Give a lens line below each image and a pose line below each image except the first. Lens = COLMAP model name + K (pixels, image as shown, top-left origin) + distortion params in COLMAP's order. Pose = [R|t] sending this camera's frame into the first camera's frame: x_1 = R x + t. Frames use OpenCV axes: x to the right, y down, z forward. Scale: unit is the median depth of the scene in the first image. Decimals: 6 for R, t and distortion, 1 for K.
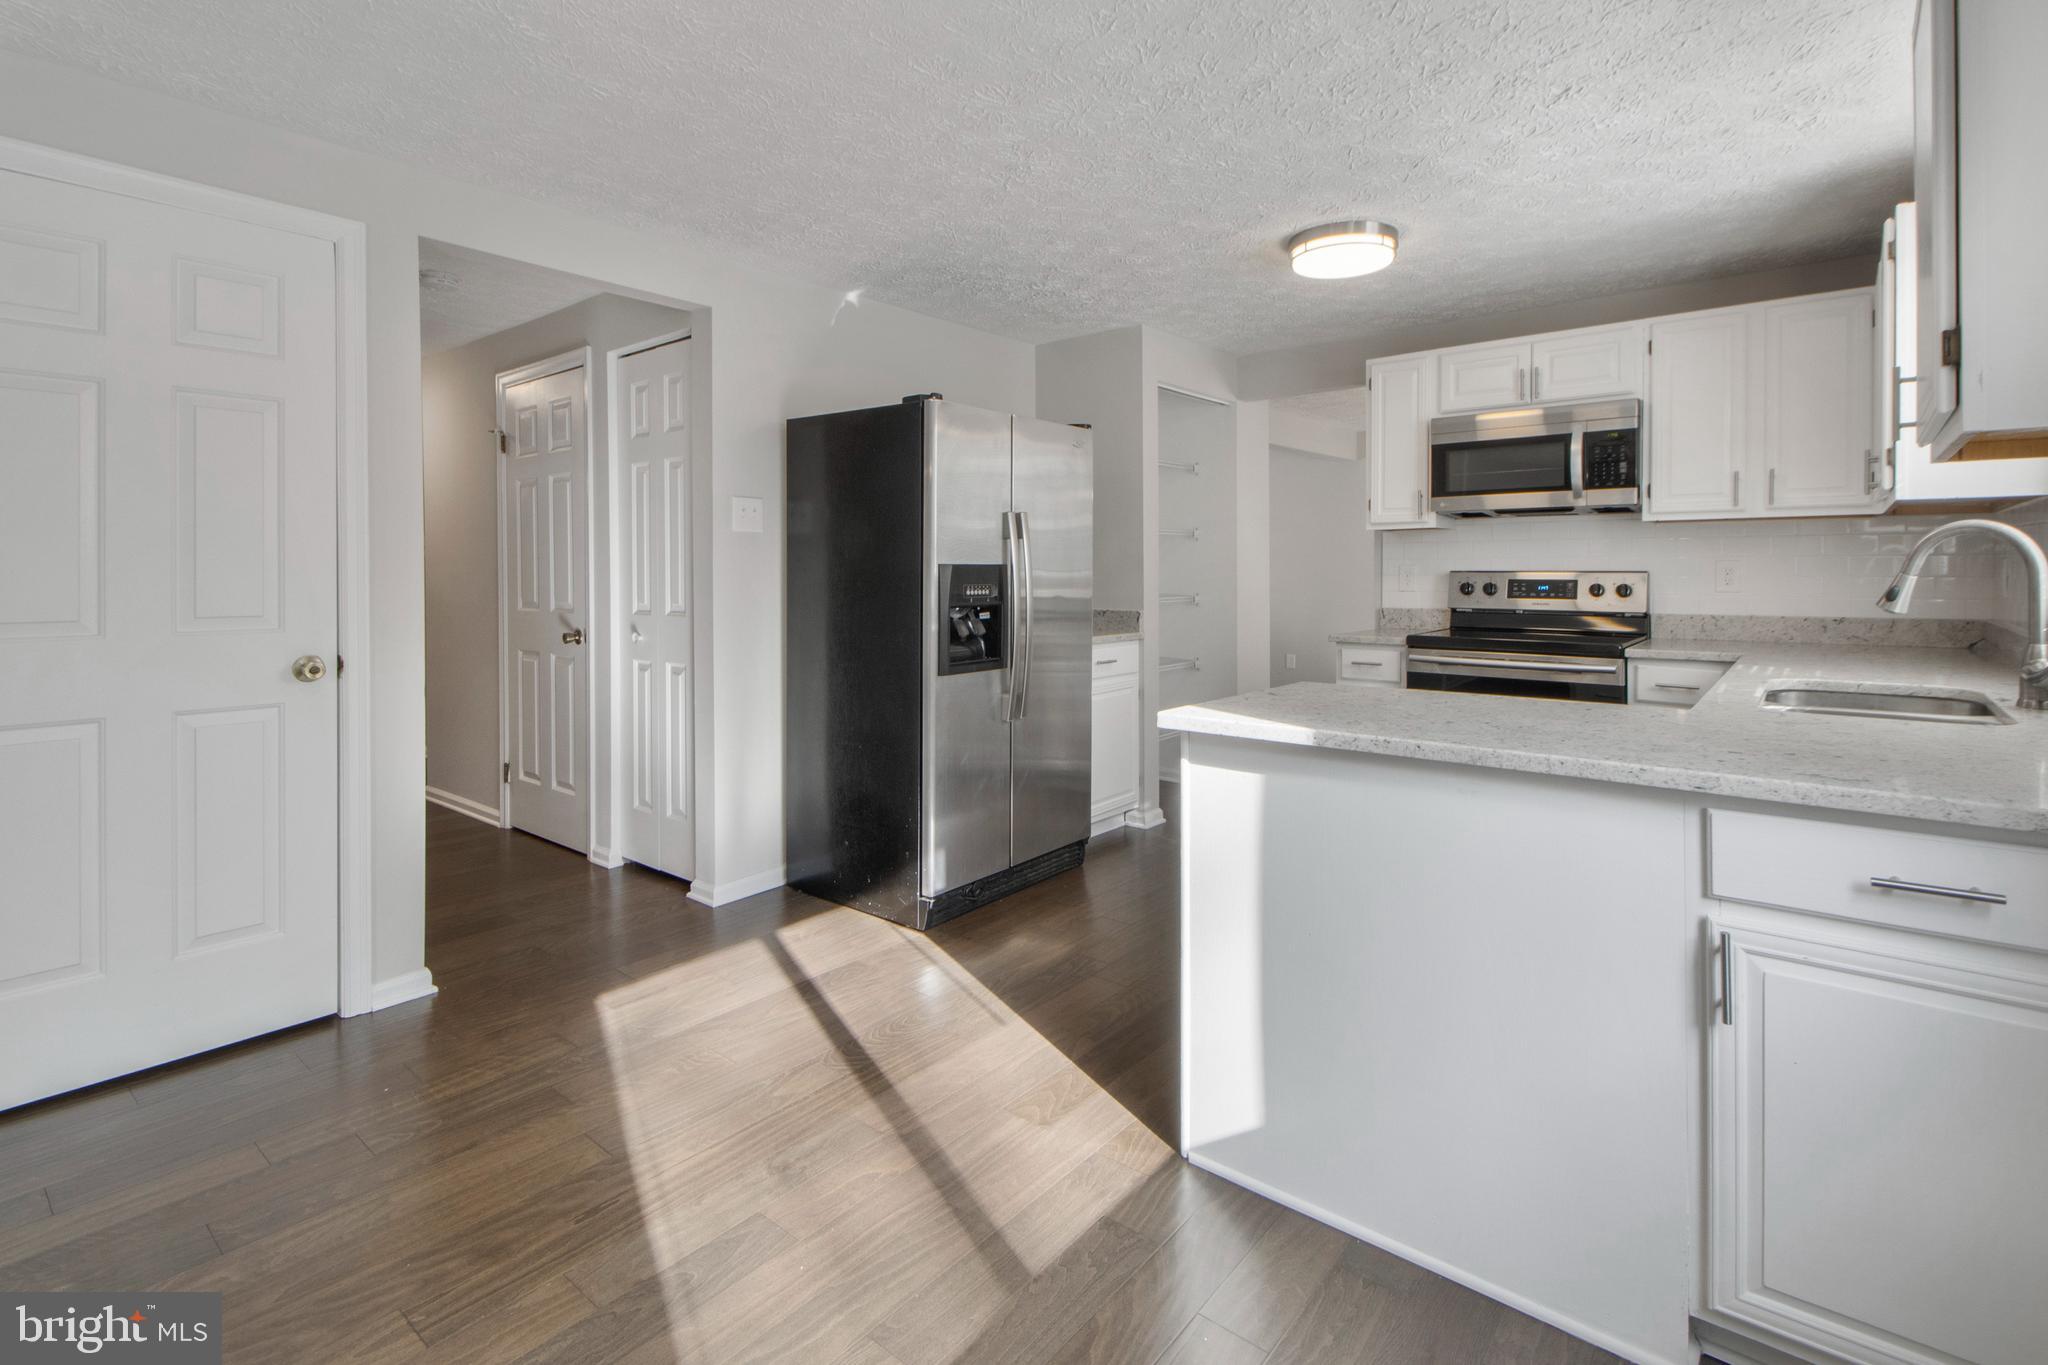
lens RADIAL K [[954.7, 0, 1068.2], [0, 954.7, 566.0], [0, 0, 1]] dist [0.019091, -0.000283]
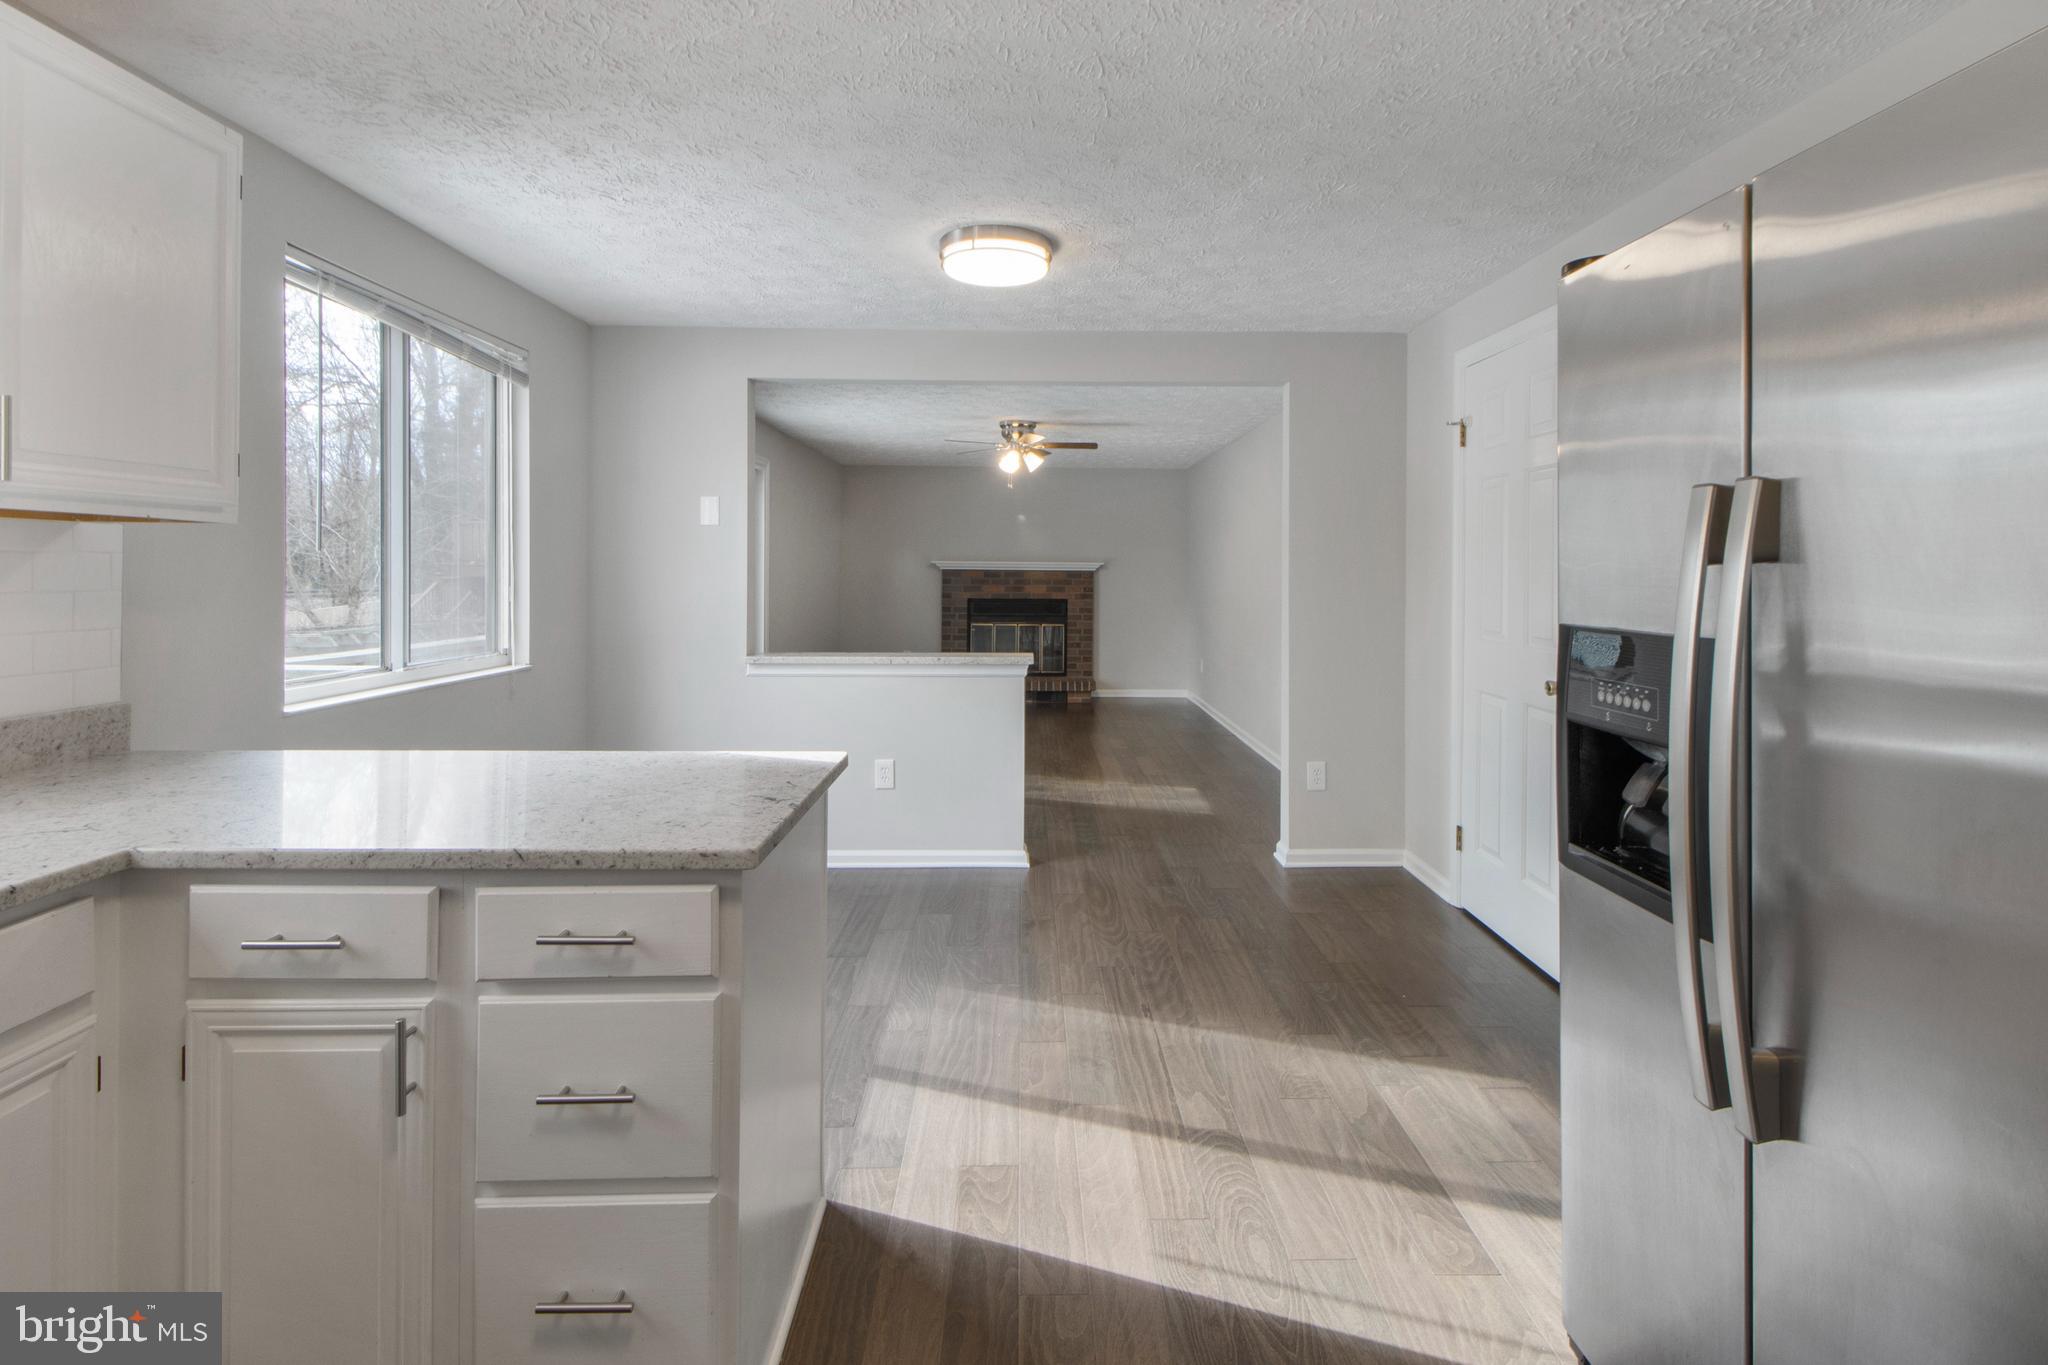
lens RADIAL K [[959.0, 0, 1050.5], [0, 959.0, 569.9], [0, 0, 1]] dist [0.017247, -0.001036]
pose [[-0.765092, -0.003504, -0.643911, 0.306648], [-0.005030, 0.999987, 0.000535, -0.024656], [0.643901, 0.003649, -0.765100, 1.000043]]
